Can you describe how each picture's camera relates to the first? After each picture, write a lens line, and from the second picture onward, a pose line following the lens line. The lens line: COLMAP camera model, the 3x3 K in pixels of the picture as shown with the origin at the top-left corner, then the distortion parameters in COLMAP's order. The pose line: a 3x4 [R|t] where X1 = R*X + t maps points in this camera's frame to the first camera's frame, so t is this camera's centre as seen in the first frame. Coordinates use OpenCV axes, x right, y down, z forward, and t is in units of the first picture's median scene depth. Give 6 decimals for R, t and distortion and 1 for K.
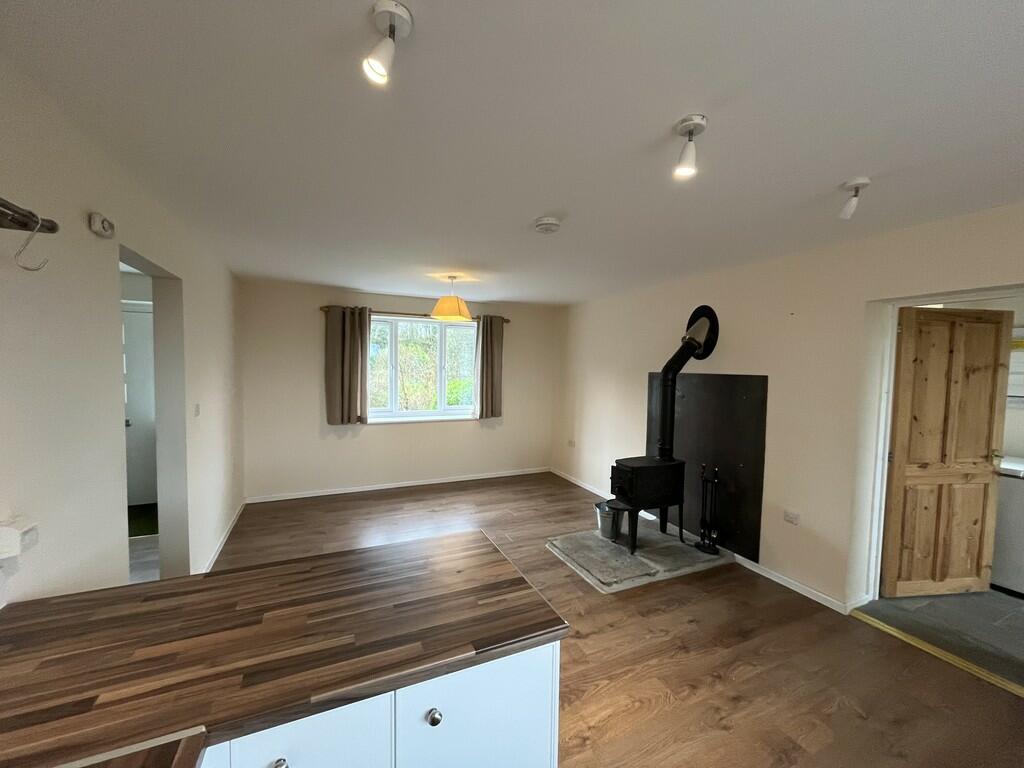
lens RADIAL K [[411.9, 0, 513.9], [0, 411.9, 387.6], [0, 0, 1]] dist [-0.004043, -0.000224]
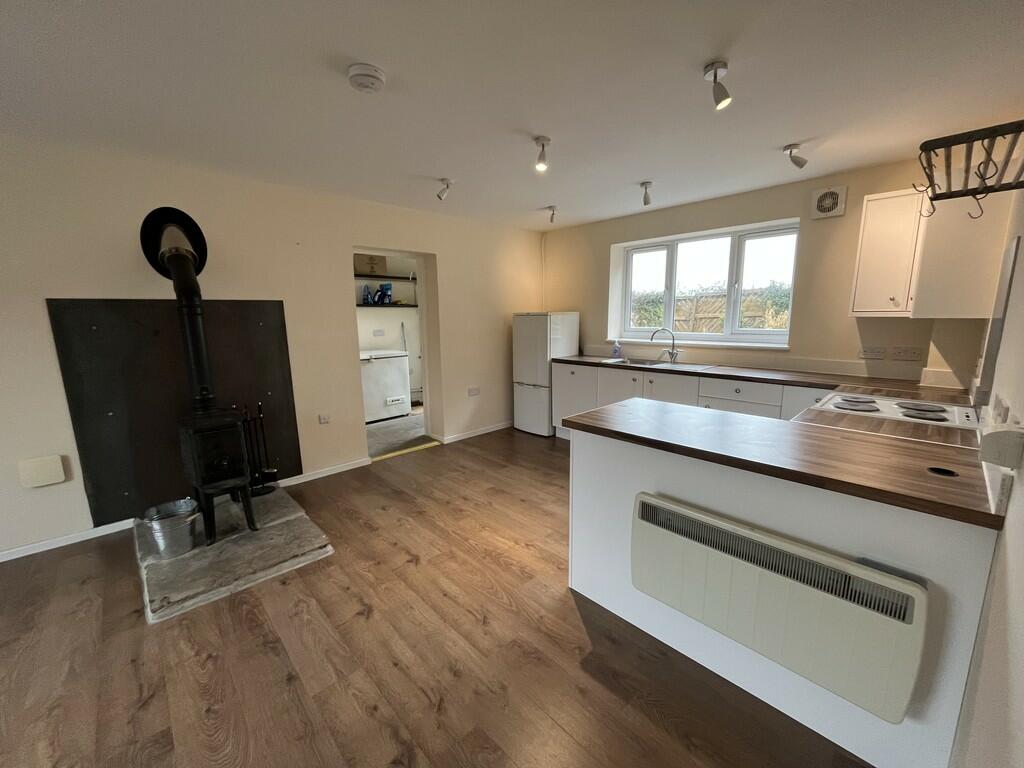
lens RADIAL K [[411.9, 0, 515.3], [0, 411.9, 386.7], [0, 0, 1]] dist [-0.004043, -0.000224]
pose [[-0.333560, -0.173635, 0.926601, -0.749871], [0.056132, 0.977490, 0.203378, 0.007397], [-0.941056, 0.119850, -0.316305, 1.010724]]
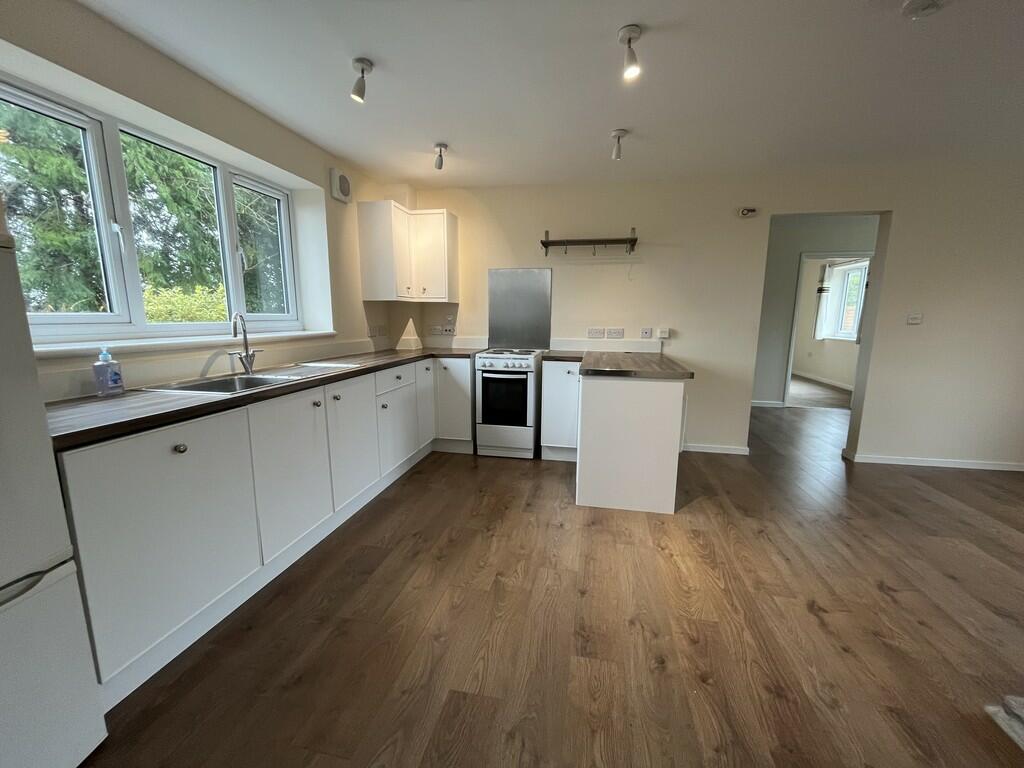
lens RADIAL K [[411.9, 0, 517.0], [0, 411.9, 382.7], [0, 0, 1]] dist [-0.004043, -0.000224]
pose [[-0.580695, 0.115964, -0.805820, 0.989241], [-0.056437, 0.981688, 0.181943, 0.101838], [0.812162, 0.151131, -0.563517, 0.897983]]
